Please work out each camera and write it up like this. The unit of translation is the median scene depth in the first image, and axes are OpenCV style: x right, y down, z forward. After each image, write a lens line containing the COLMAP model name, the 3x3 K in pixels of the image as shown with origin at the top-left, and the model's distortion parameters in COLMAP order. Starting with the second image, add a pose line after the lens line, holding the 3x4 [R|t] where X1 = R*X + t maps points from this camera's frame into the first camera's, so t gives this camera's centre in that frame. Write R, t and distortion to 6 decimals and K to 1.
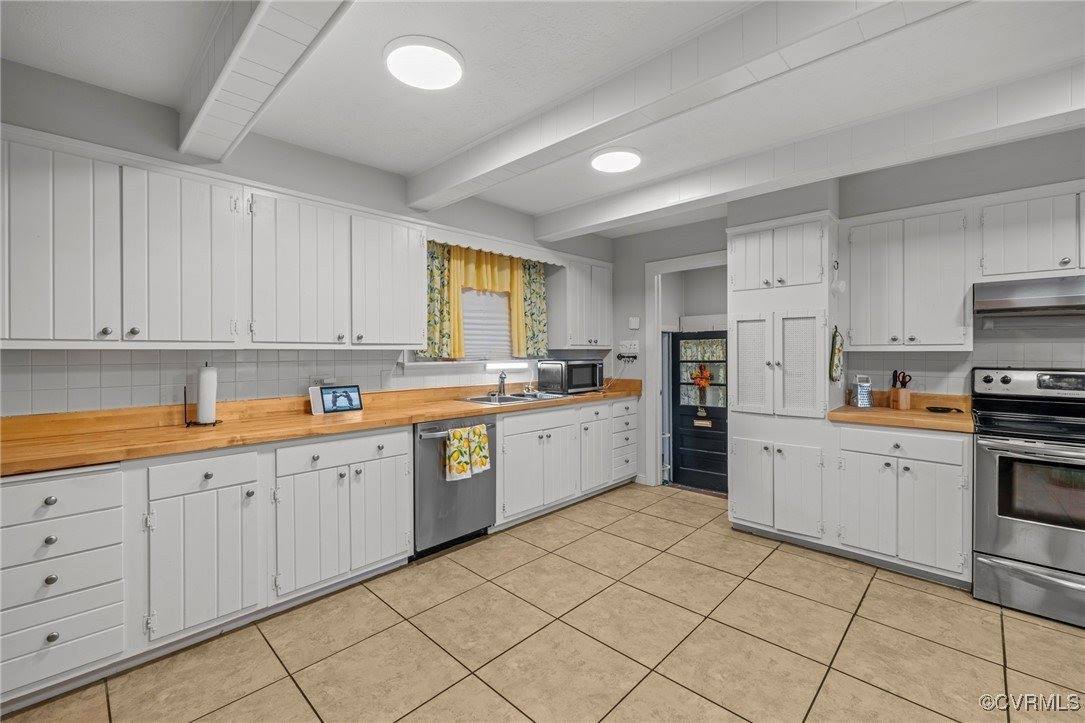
lens RADIAL K [[455.1, 0, 539.6], [0, 455.1, 354.4], [0, 0, 1]] dist [0.001104, 0.000155]
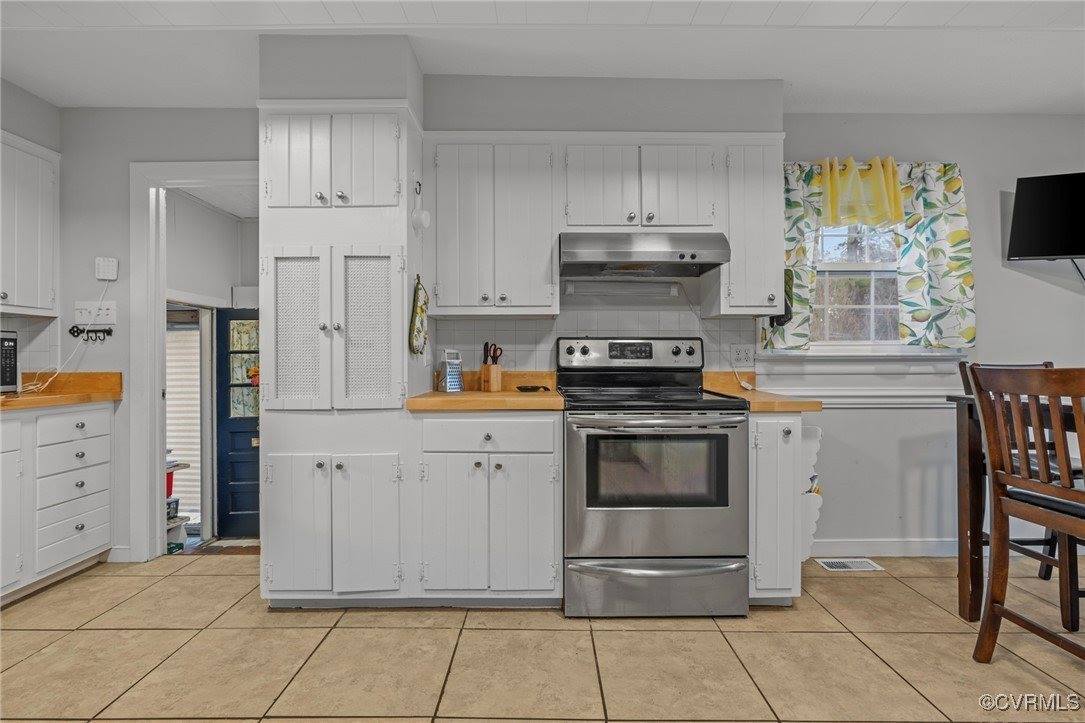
lens RADIAL K [[522.4, 0, 546.0], [0, 522.4, 357.1], [0, 0, 1]] dist [-0.003808, -0.000199]
pose [[0.715152, 0.003019, 0.698962, 0.226271], [0.005303, 0.999938, -0.009745, 0.069662], [-0.698949, 0.010675, 0.715092, 0.285794]]
